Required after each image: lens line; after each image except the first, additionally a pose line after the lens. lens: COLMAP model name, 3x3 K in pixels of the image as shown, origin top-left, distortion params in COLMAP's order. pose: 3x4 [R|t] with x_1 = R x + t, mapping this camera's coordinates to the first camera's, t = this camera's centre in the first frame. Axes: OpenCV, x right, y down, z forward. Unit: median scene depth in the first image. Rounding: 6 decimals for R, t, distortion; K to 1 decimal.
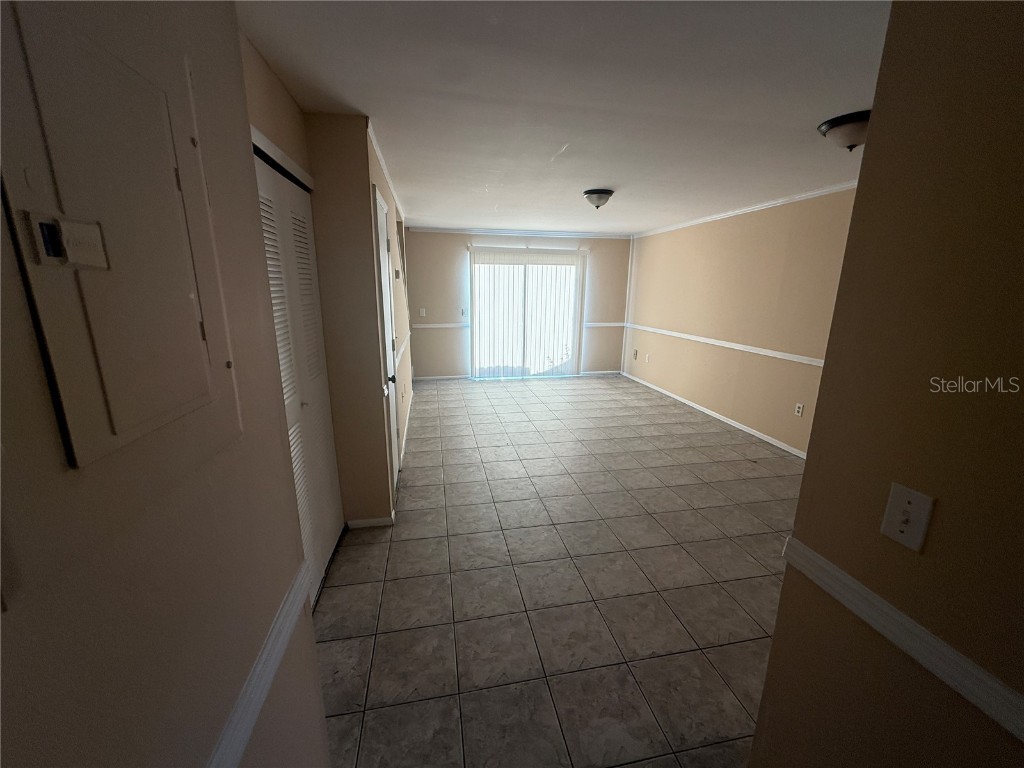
lens RADIAL K [[409.1, 0, 513.3], [0, 409.1, 384.9], [0, 0, 1]] dist [0.001578, -0.000242]
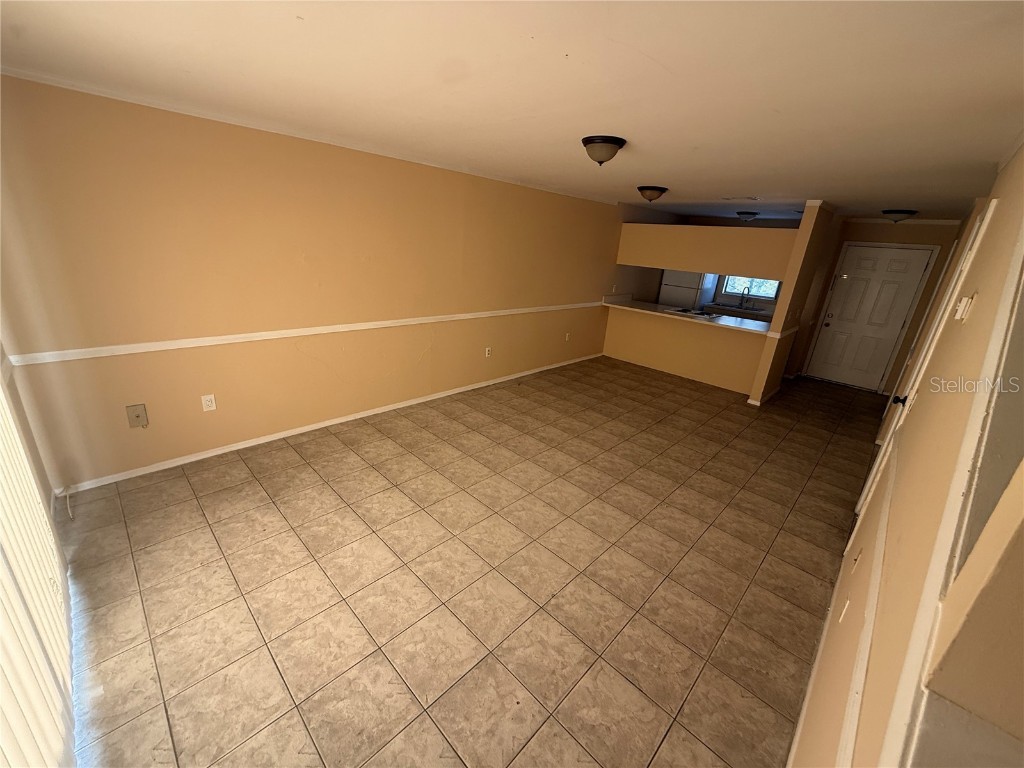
lens RADIAL K [[409.1, 0, 509.5], [0, 409.1, 383.1], [0, 0, 1]] dist [0.001578, -0.000242]
pose [[-0.561865, -0.322721, 0.761682, -0.325574], [0.116317, 0.880794, 0.458991, -0.397284], [-0.819010, 0.346488, -0.457349, 1.416879]]
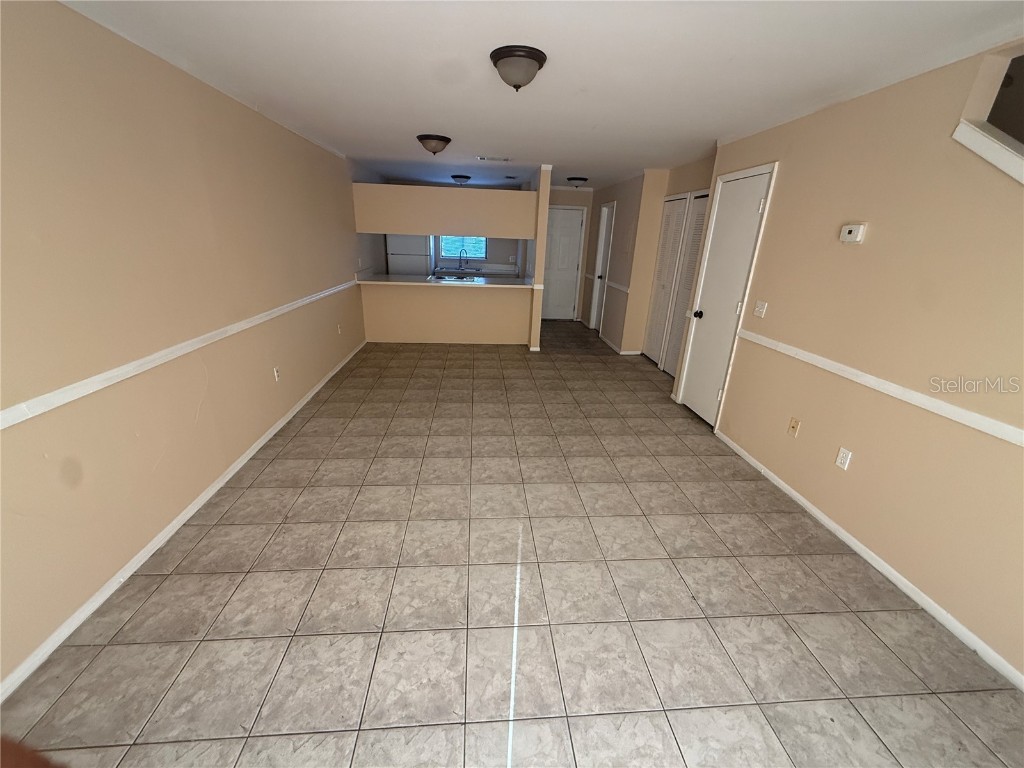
lens RADIAL K [[409.1, 0, 509.7], [0, 409.1, 383.4], [0, 0, 1]] dist [0.001578, -0.000242]
pose [[-0.992151, -0.083290, 0.093270, 0.117741], [-0.018147, 0.833894, 0.551626, -0.364518], [-0.123722, 0.545603, -0.828861, 1.498099]]
